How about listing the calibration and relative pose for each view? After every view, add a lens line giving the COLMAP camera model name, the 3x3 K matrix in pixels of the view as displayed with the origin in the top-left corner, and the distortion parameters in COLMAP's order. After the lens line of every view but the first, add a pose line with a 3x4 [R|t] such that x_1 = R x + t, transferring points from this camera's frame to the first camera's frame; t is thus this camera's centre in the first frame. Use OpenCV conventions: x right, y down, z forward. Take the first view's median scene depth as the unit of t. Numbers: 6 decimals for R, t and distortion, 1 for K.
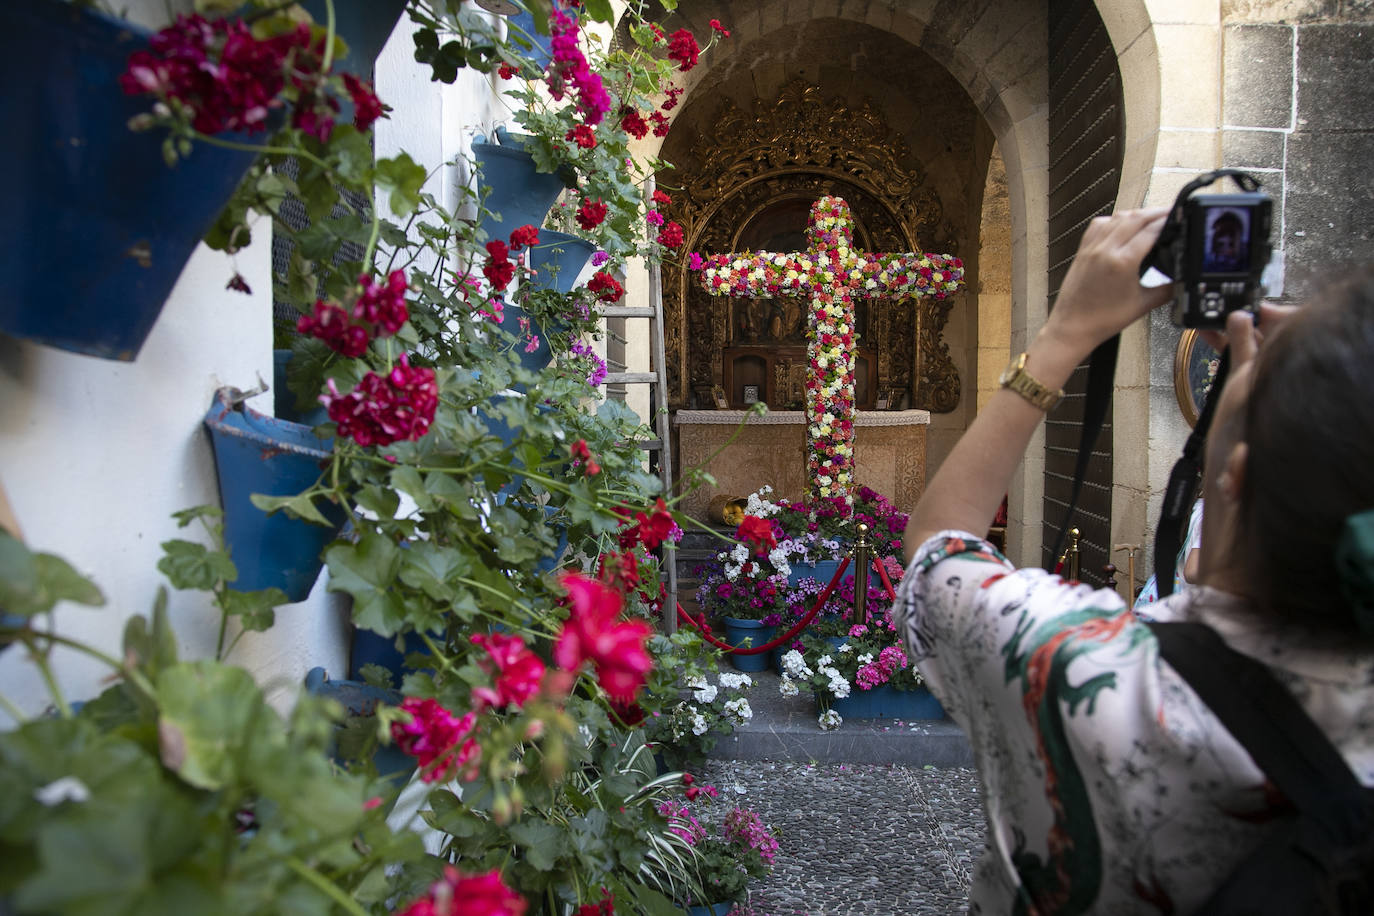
lens RADIAL K [[991.3, 0, 684.9], [0, 991.3, 475.5], [0, 0, 1]] dist [-0.131458, 0.071218]
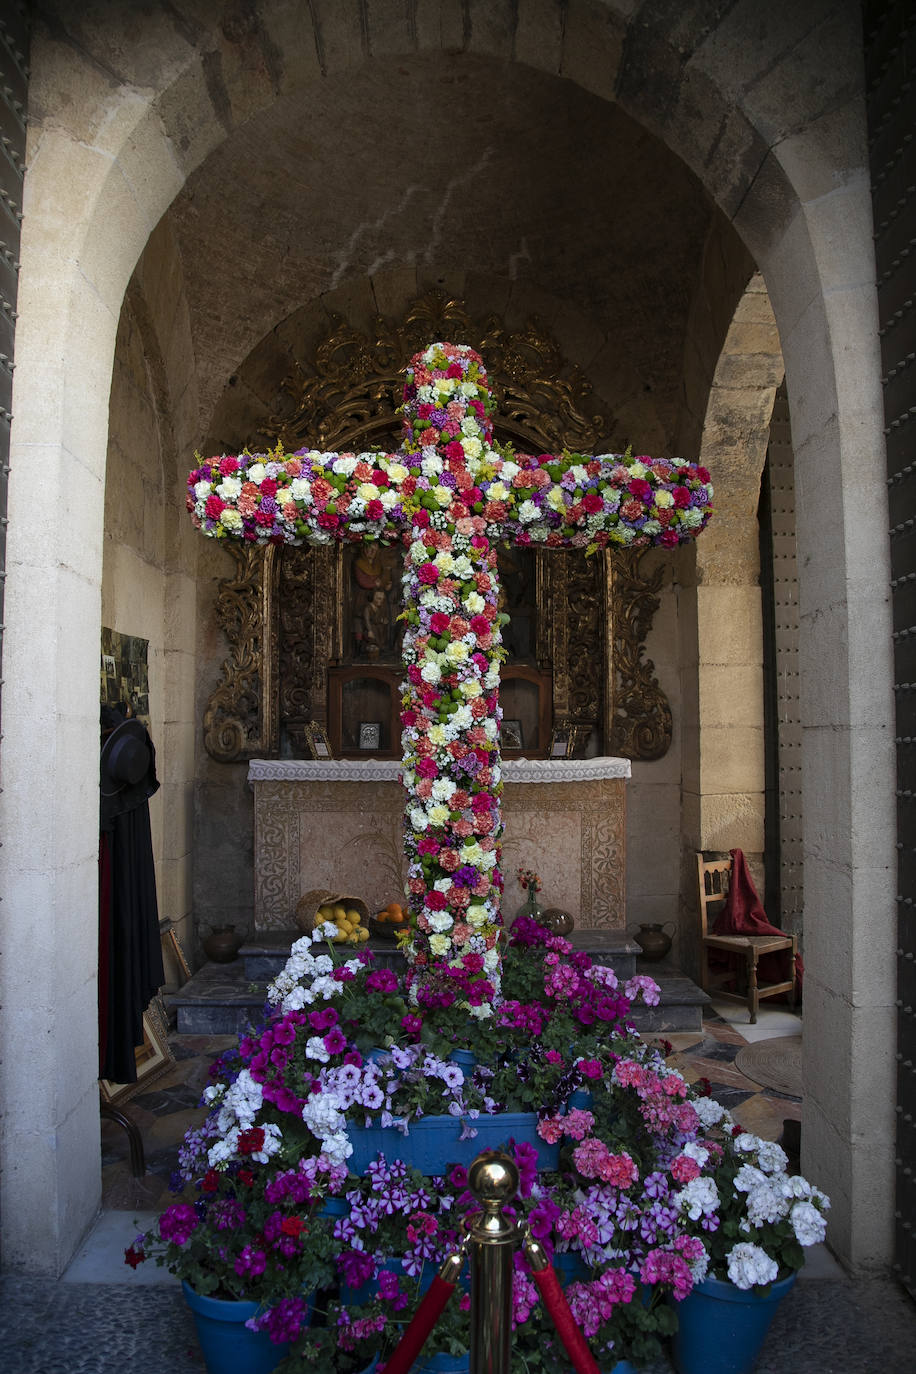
lens RADIAL K [[991.3, 0, 466.1], [0, 991.3, 688.5], [0, 0, 1]] dist [-0.131458, 0.071218]
pose [[0.995021, 0.002317, 0.099635, 0.109101], [0.010229, 0.992076, -0.125225, -0.046625], [-0.099136, 0.125620, 0.987113, 0.527835]]
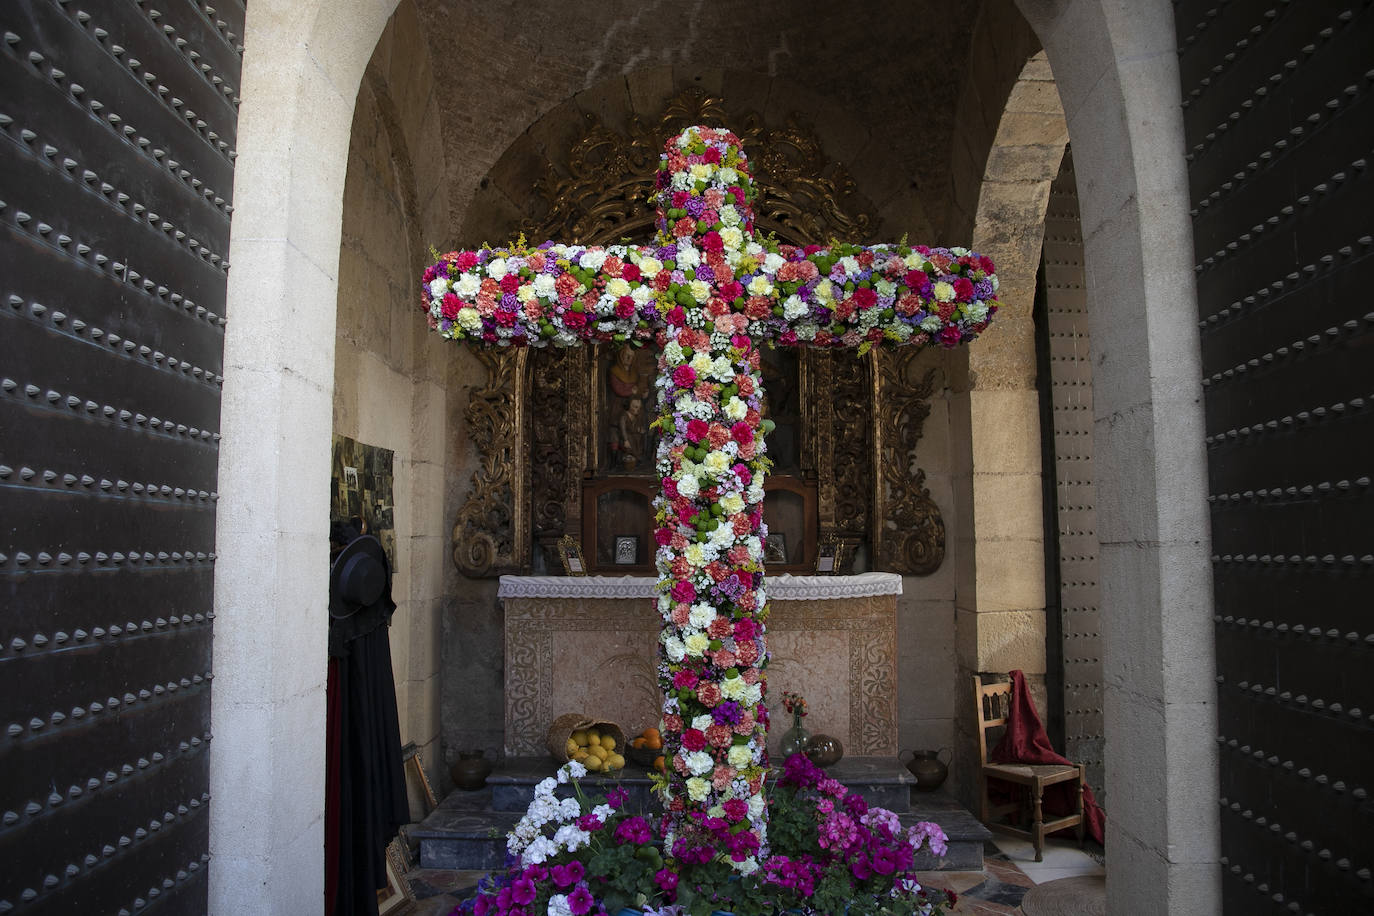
lens RADIAL K [[991.3, 0, 683.6], [0, 991.3, 450.0], [0, 0, 1]] dist [-0.131458, 0.071218]
pose [[0.998421, 0.001648, 0.056155, 0.113722], [0.008159, 0.984719, -0.173957, -0.054637], [-0.055583, 0.174141, 0.983151, 0.574127]]
